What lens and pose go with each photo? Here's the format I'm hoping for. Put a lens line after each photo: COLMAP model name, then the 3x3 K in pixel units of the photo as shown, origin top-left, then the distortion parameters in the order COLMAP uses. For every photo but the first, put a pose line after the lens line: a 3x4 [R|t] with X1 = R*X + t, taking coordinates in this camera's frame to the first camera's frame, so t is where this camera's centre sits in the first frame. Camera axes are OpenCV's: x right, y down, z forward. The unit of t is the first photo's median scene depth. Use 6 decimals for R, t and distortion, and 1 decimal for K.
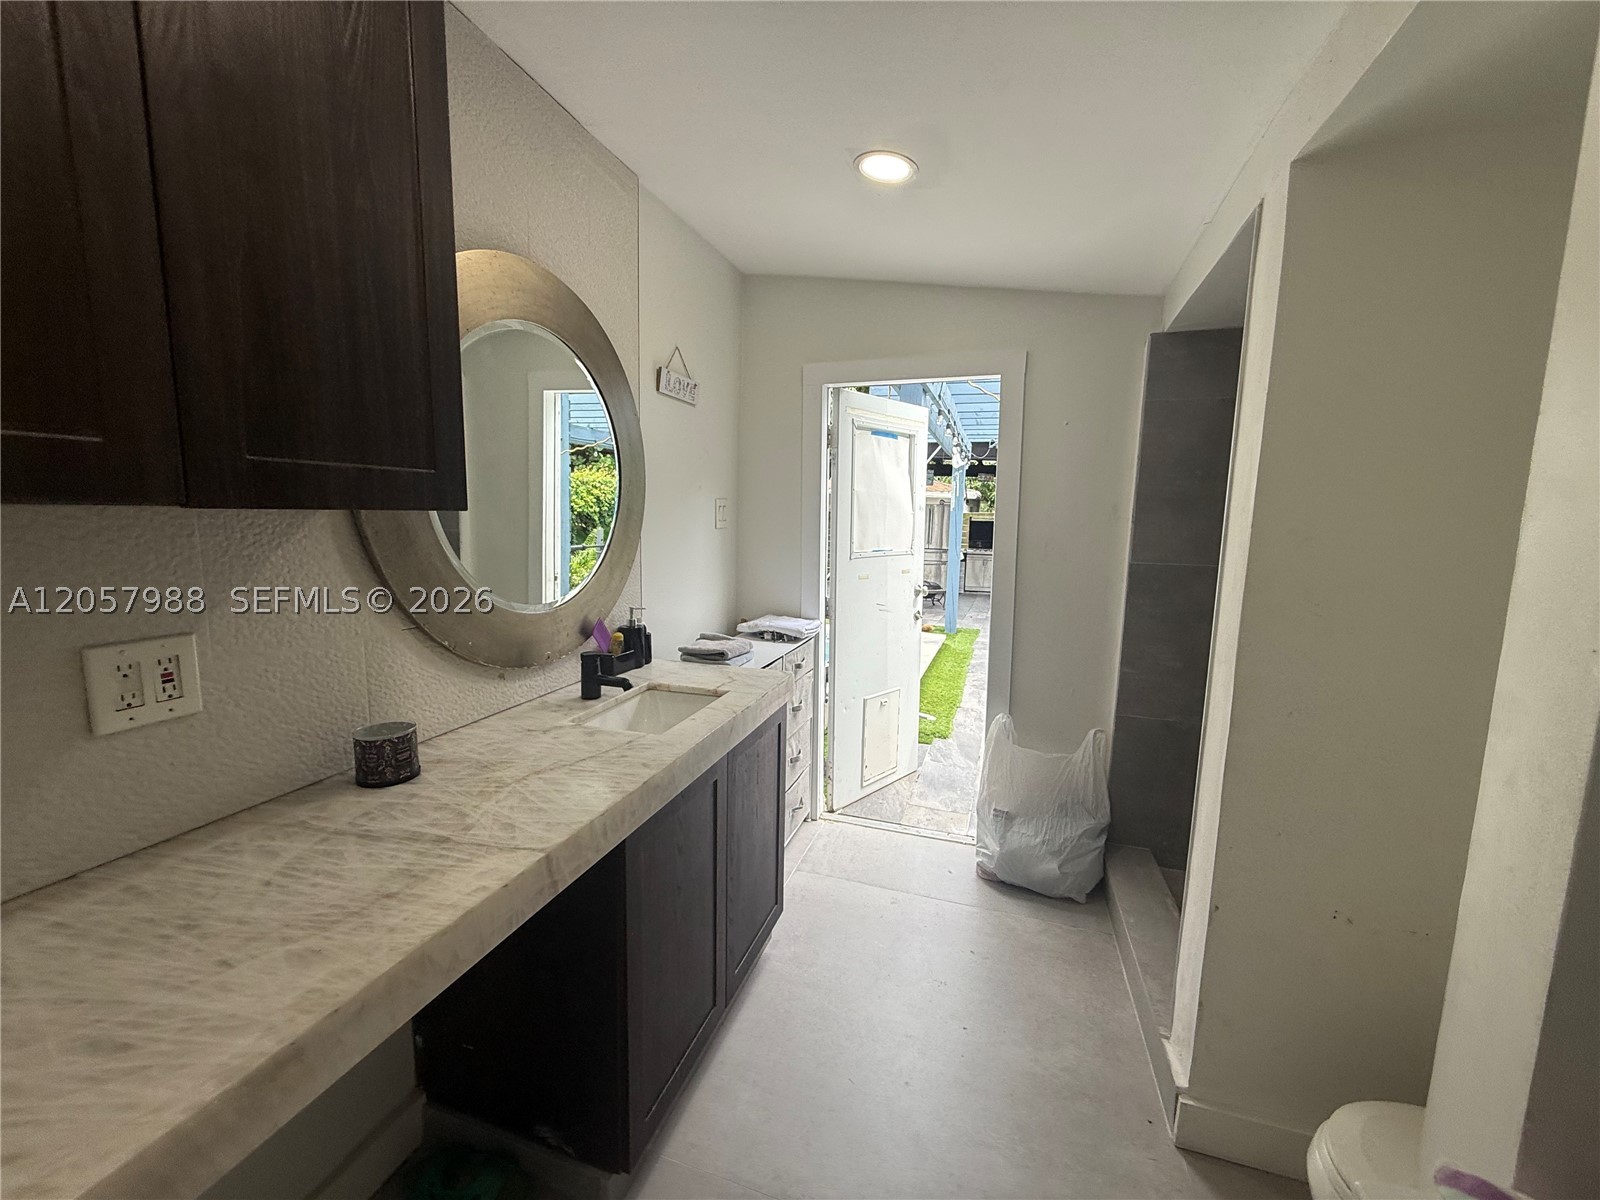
lens RADIAL K [[632.4, 0, 796.8], [0, 632.4, 598.4], [0, 0, 1]] dist [0.000744, -0.000941]
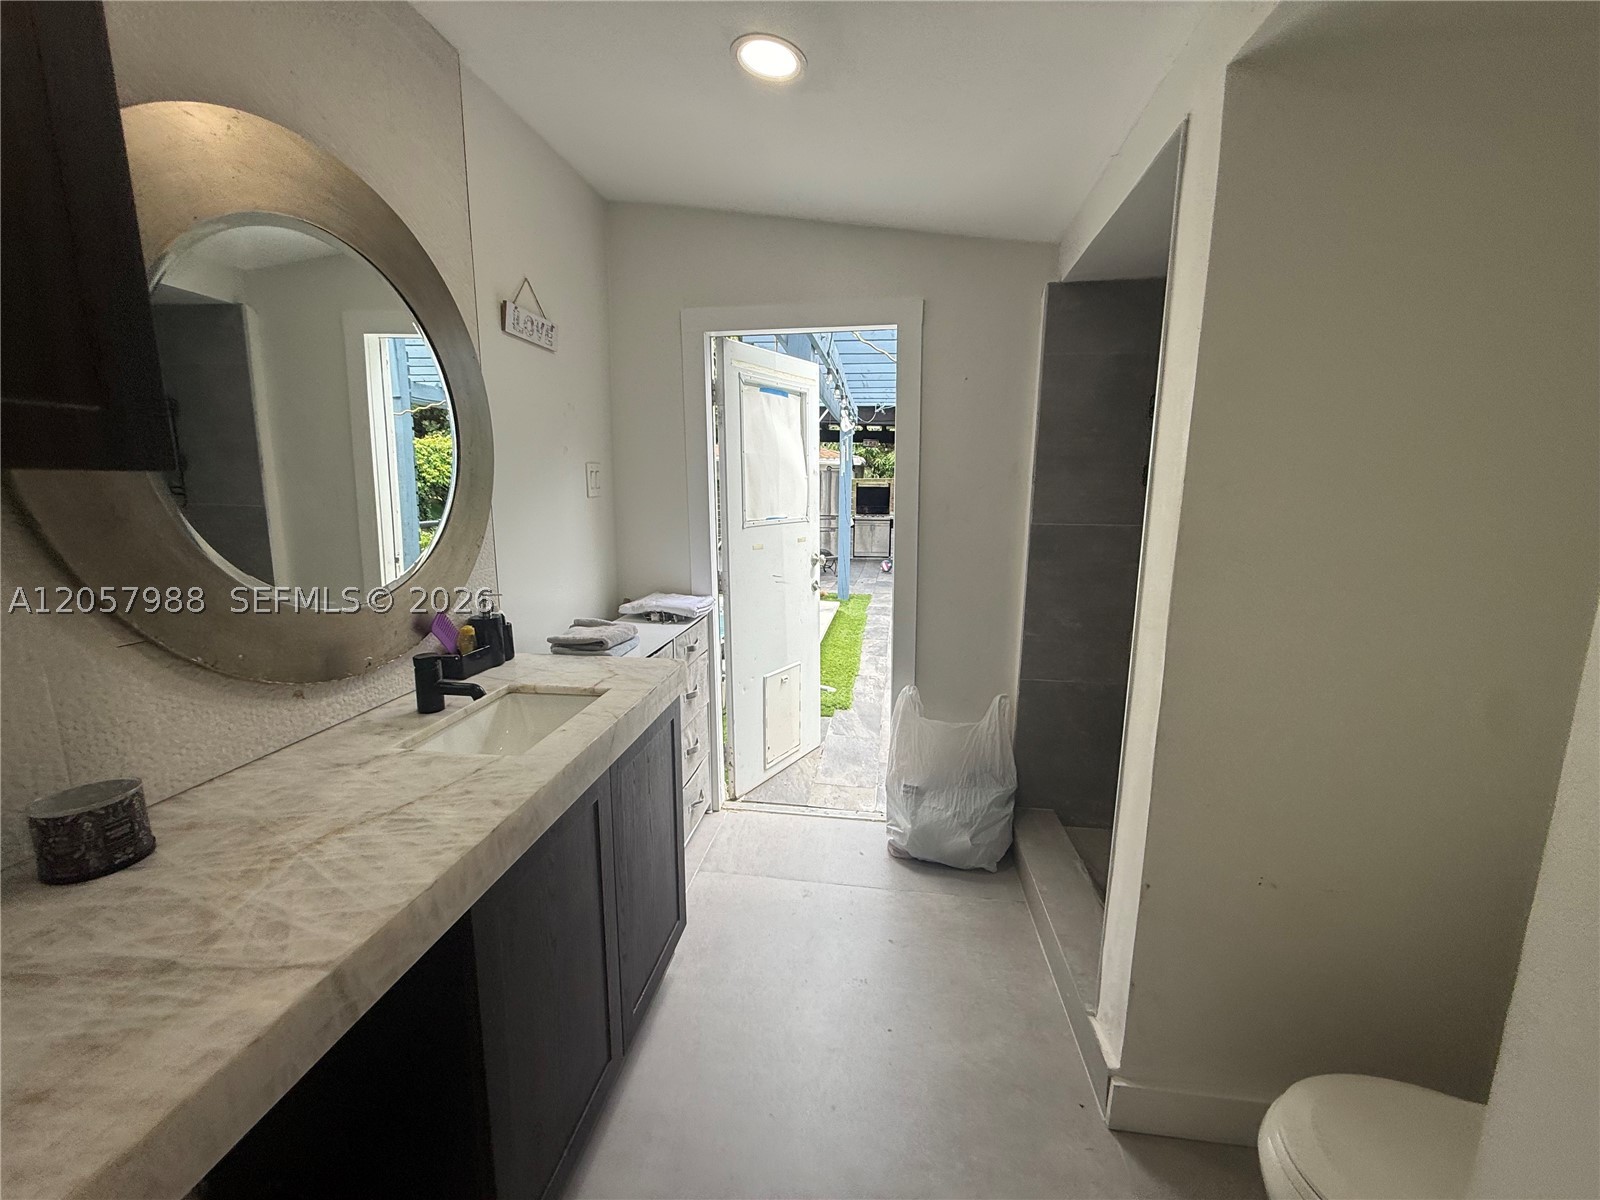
lens RADIAL K [[632.4, 0, 795.7], [0, 632.4, 599.7], [0, 0, 1]] dist [0.000744, -0.000941]
pose [[0.984742, -0.045979, 0.167837, 0.001523], [0.037436, 0.997854, 0.053721, -0.007201], [-0.169947, -0.046618, 0.984350, 0.109412]]
